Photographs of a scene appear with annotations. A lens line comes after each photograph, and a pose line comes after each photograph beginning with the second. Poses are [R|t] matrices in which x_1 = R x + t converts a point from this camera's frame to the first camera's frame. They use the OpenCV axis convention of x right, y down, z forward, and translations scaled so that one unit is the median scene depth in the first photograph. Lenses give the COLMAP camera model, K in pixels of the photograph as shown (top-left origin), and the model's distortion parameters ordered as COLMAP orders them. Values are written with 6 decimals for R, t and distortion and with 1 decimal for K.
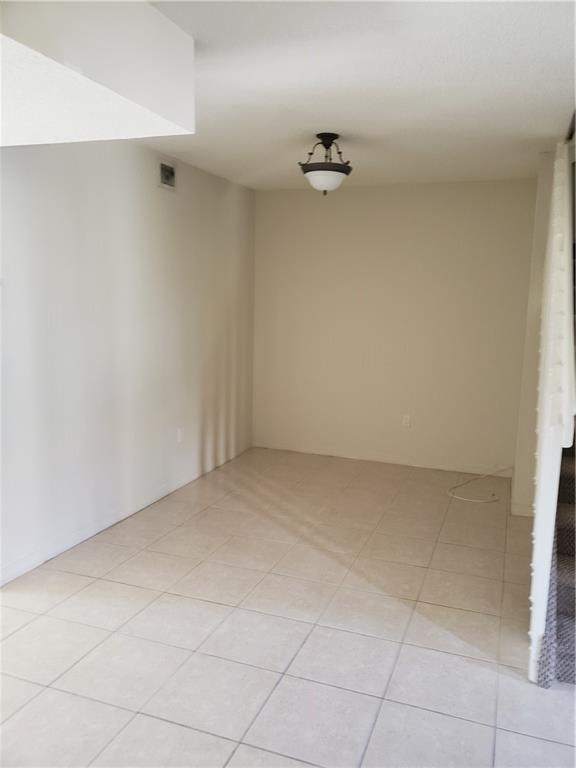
lens RADIAL K [[597.4, 0, 285.5], [0, 597.4, 383.2], [0, 0, 1]] dist [0.054012, -0.011088]
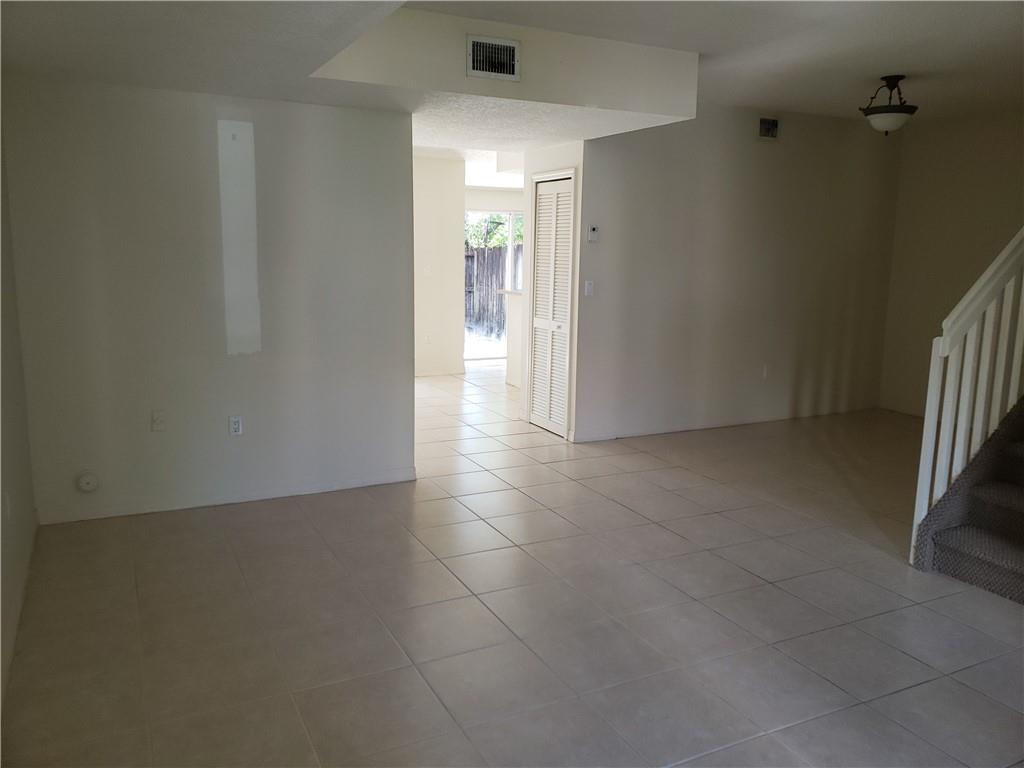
lens RADIAL K [[796.6, 0, 515.2], [0, 796.6, 381.5], [0, 0, 1]] dist [0.054012, -0.011088]
pose [[0.730255, 0.107592, -0.674649, 0.587281], [-0.098637, 0.993779, 0.051719, 0.096989], [0.676016, 0.028777, 0.736325, -0.439860]]
